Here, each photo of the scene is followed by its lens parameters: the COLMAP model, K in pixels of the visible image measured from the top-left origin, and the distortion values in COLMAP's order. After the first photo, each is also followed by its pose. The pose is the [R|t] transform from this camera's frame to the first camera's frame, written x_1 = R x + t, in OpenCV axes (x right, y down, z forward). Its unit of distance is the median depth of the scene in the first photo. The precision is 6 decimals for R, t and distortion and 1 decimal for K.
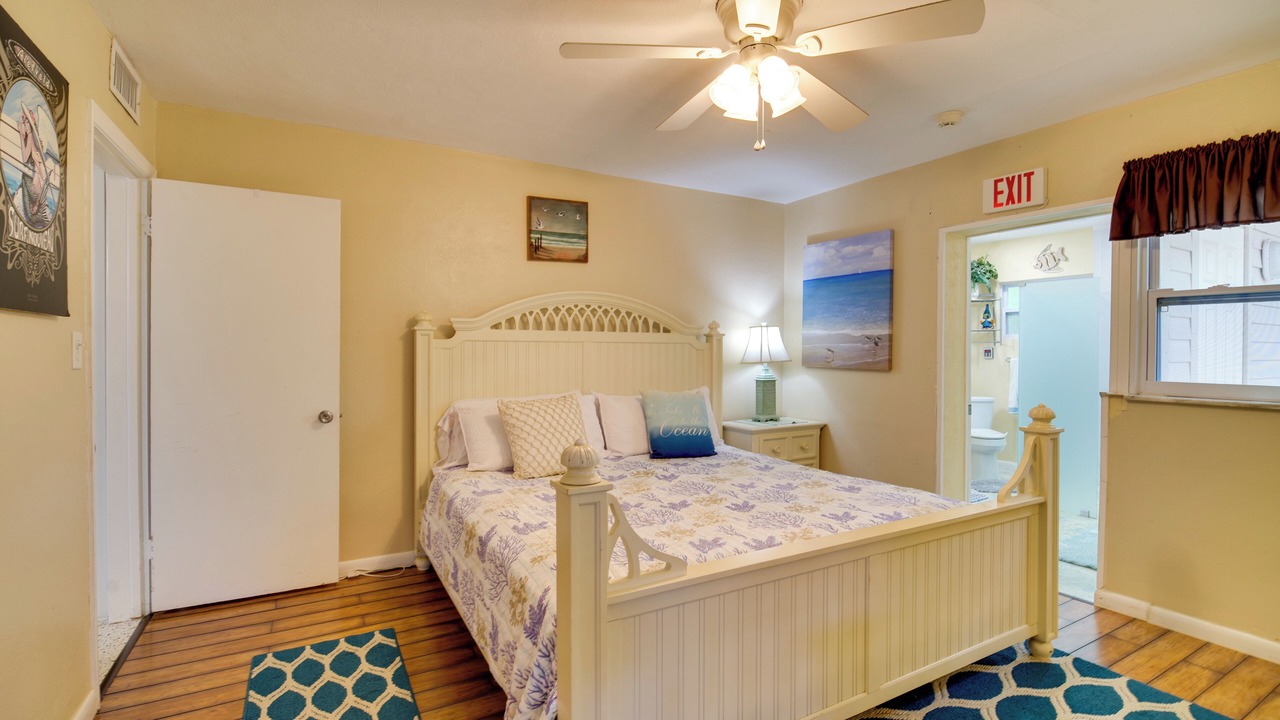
lens RADIAL K [[571.6, 0, 639.2], [0, 571.6, 355.1], [0, 0, 1]] dist [-0.012093, -0.000314]
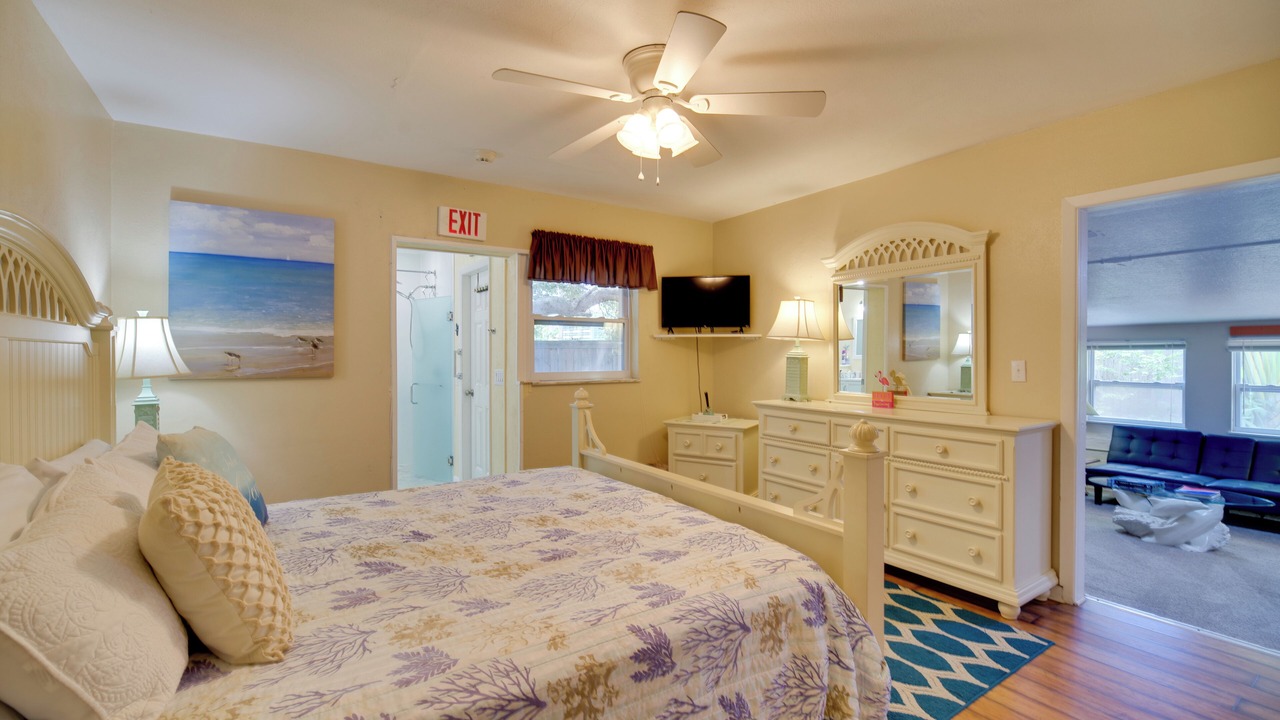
lens RADIAL K [[571.6, 0, 639.2], [0, 571.6, 355.1], [0, 0, 1]] dist [-0.012093, -0.000314]
pose [[-0.071379, -0.007845, 0.997418, -0.586438], [0.011556, 0.999895, 0.008691, -0.010560], [-0.997382, 0.012147, -0.071281, 0.697348]]
